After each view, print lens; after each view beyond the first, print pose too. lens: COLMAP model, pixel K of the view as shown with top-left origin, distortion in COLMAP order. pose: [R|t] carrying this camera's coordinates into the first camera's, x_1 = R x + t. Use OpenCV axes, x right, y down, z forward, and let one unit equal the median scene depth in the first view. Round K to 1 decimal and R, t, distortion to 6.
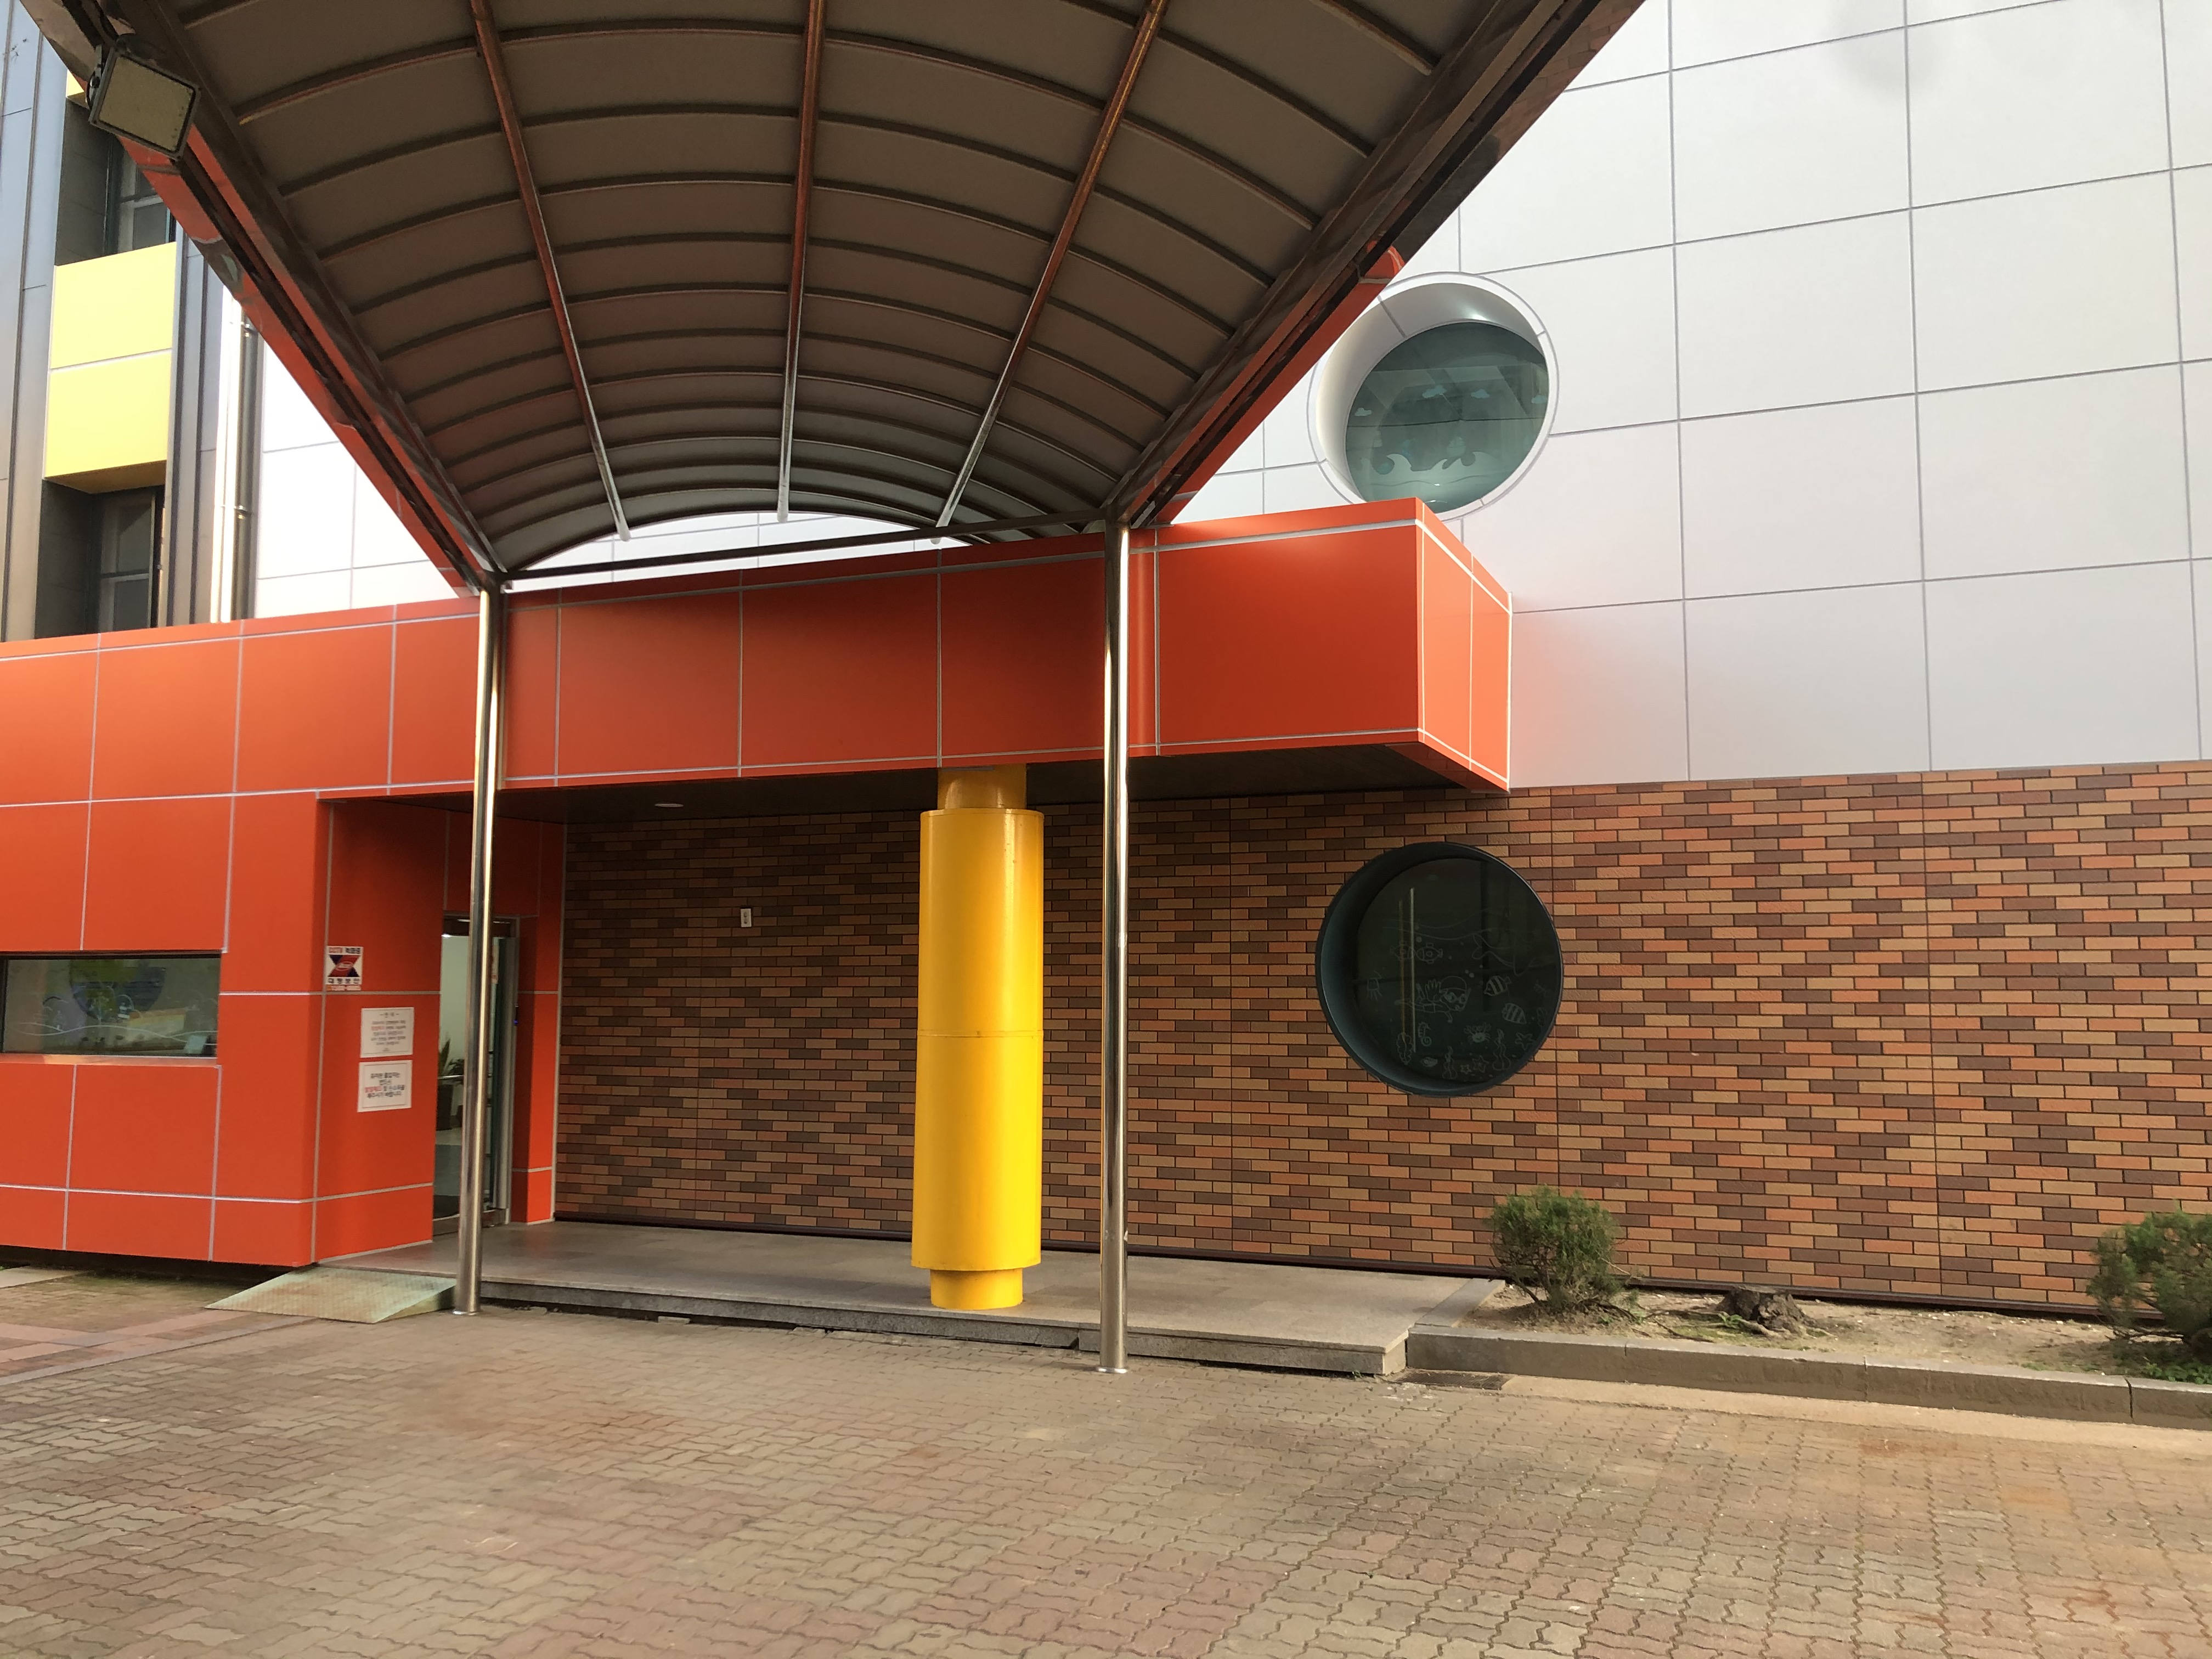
lens RADIAL K [[1820.7, 0, 1115.0], [0, 1820.7, 810.2], [0, 0, 1]] dist [0.116020, -0.074958]
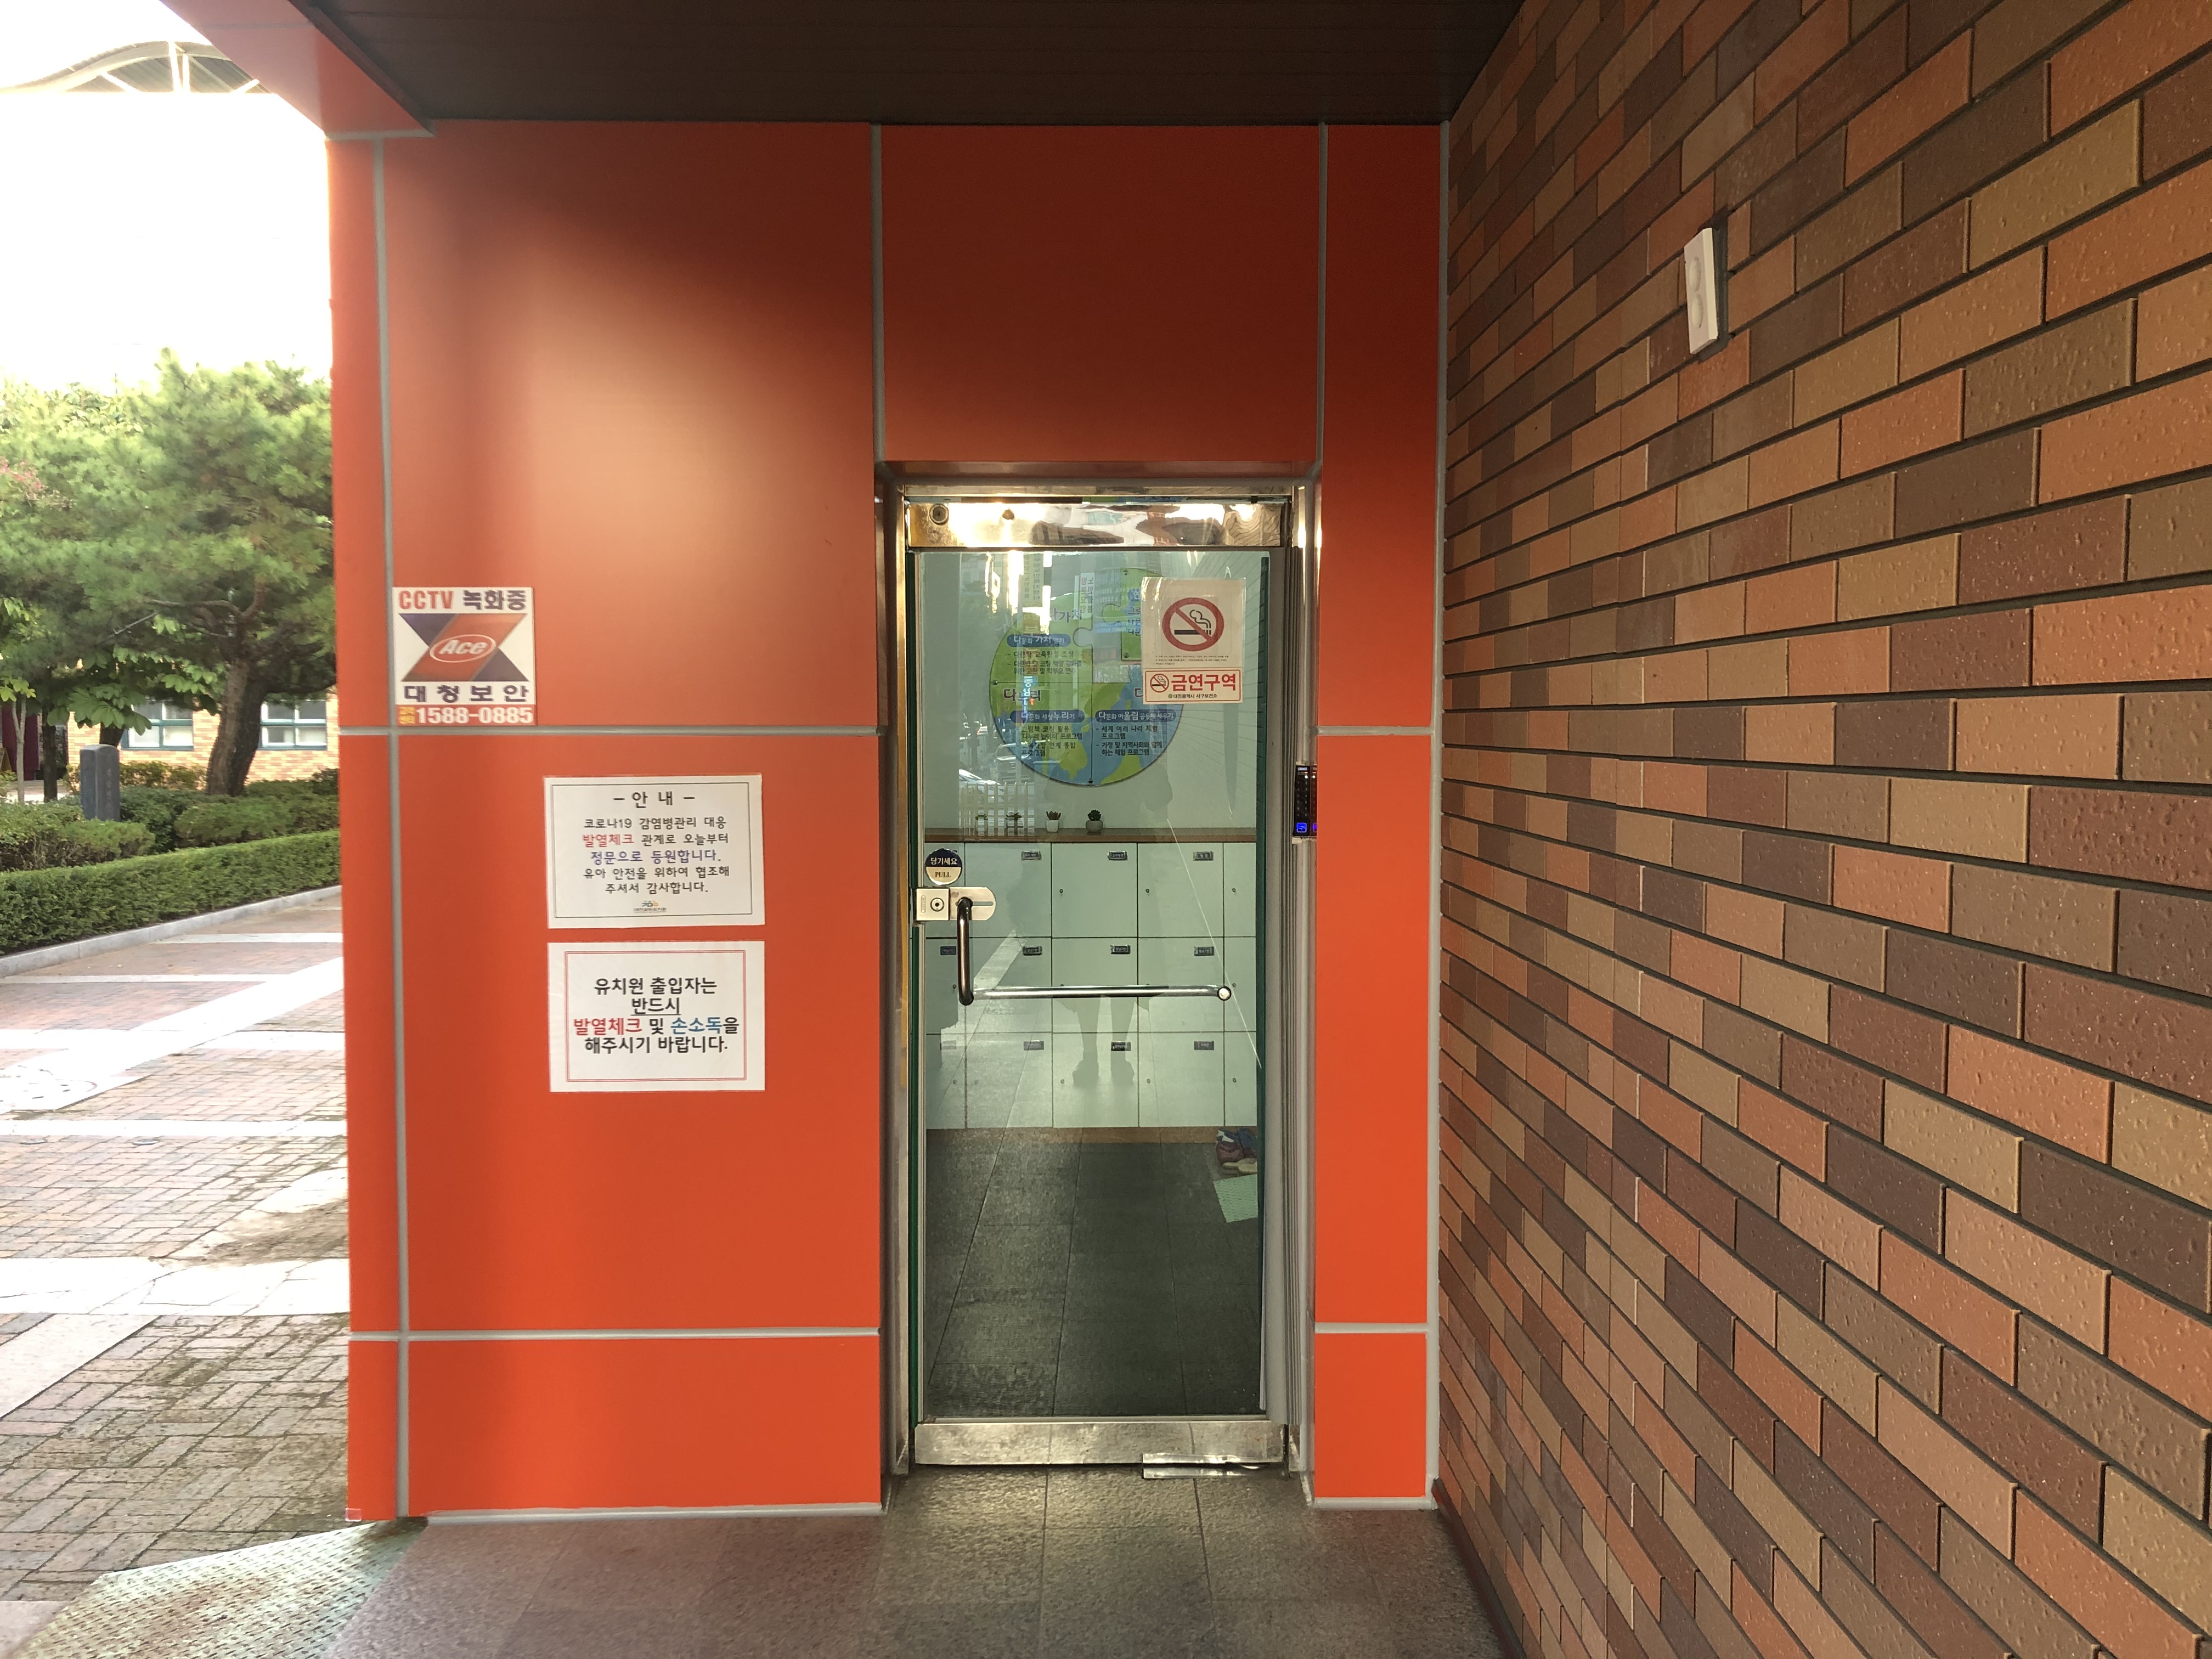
lens RADIAL K [[1820.7, 0, 1100.6], [0, 1820.7, 841.2], [0, 0, 1]] dist [0.116020, -0.074958]
pose [[0.400932, 0.054763, -0.914470, -0.073940], [0.095097, 0.990331, 0.101000, 0.096303], [0.911159, -0.127457, 0.391847, 0.978547]]
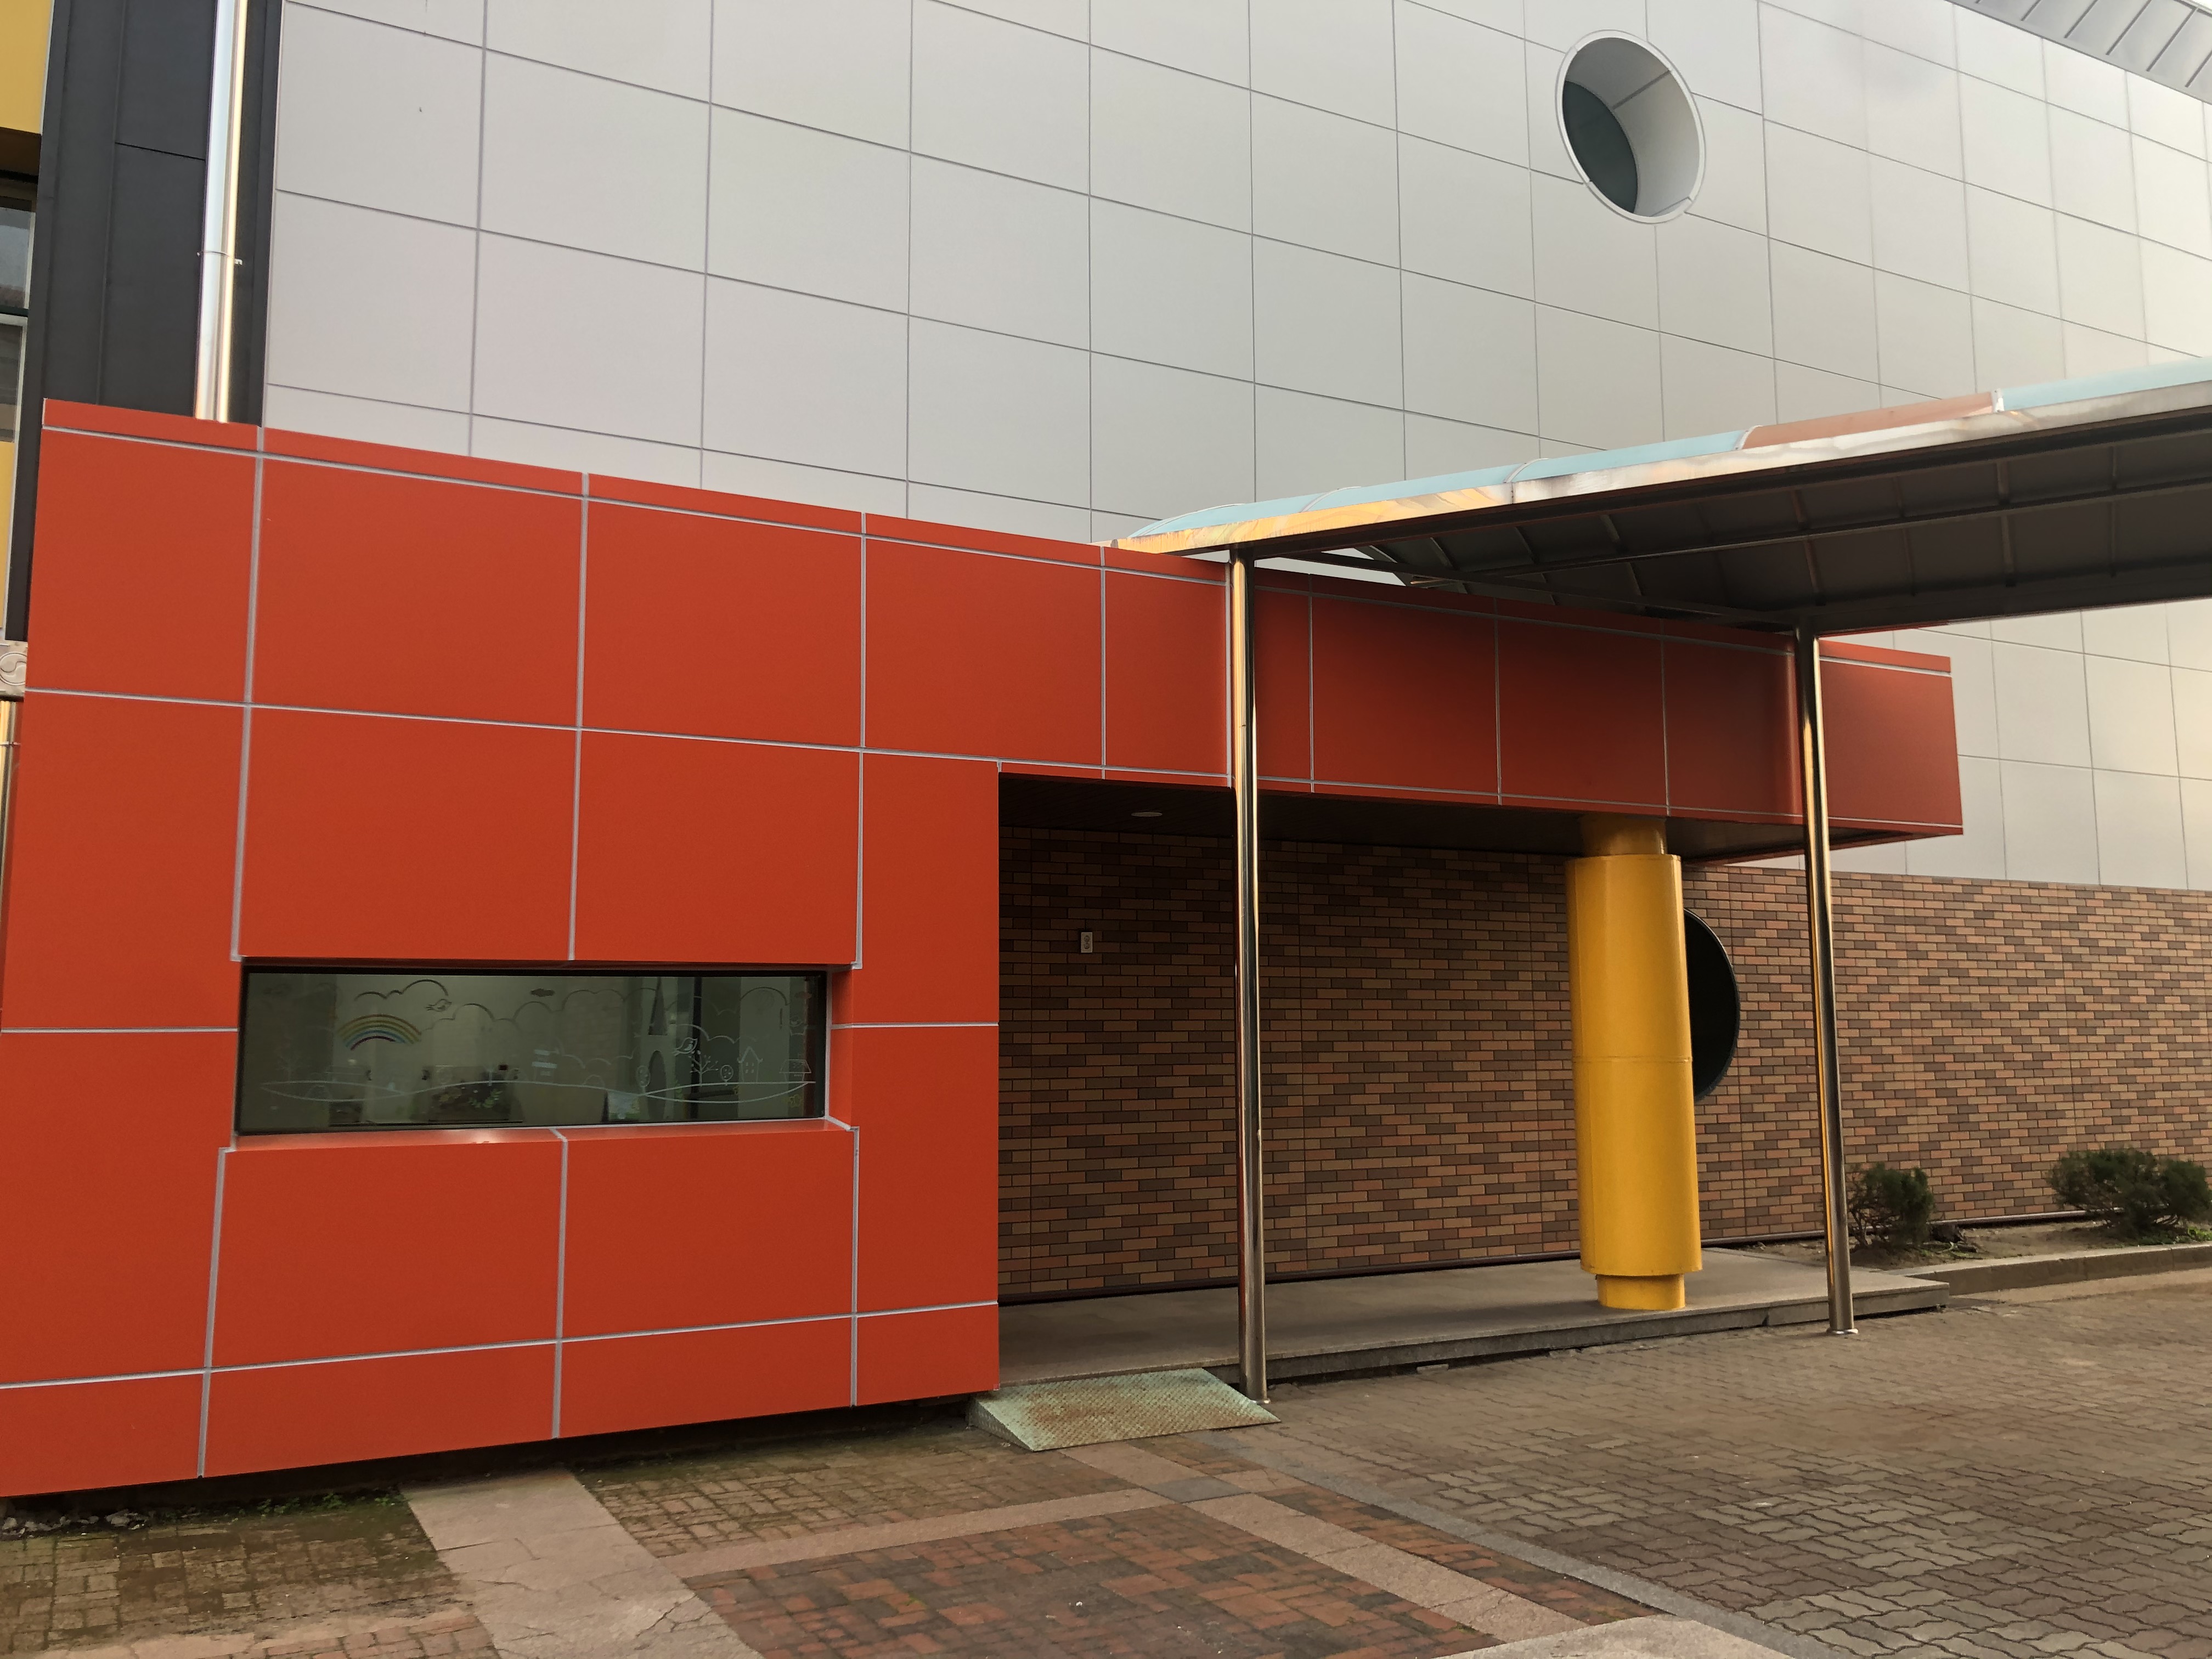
lens RADIAL K [[1820.7, 0, 1103.7], [0, 1820.7, 818.0], [0, 0, 1]] dist [0.116020, -0.074958]
pose [[0.614898, 0.086300, 0.783870, -0.998586], [-0.066595, 0.996126, -0.057428, 0.054500], [-0.785790, -0.016890, 0.618263, 0.499400]]
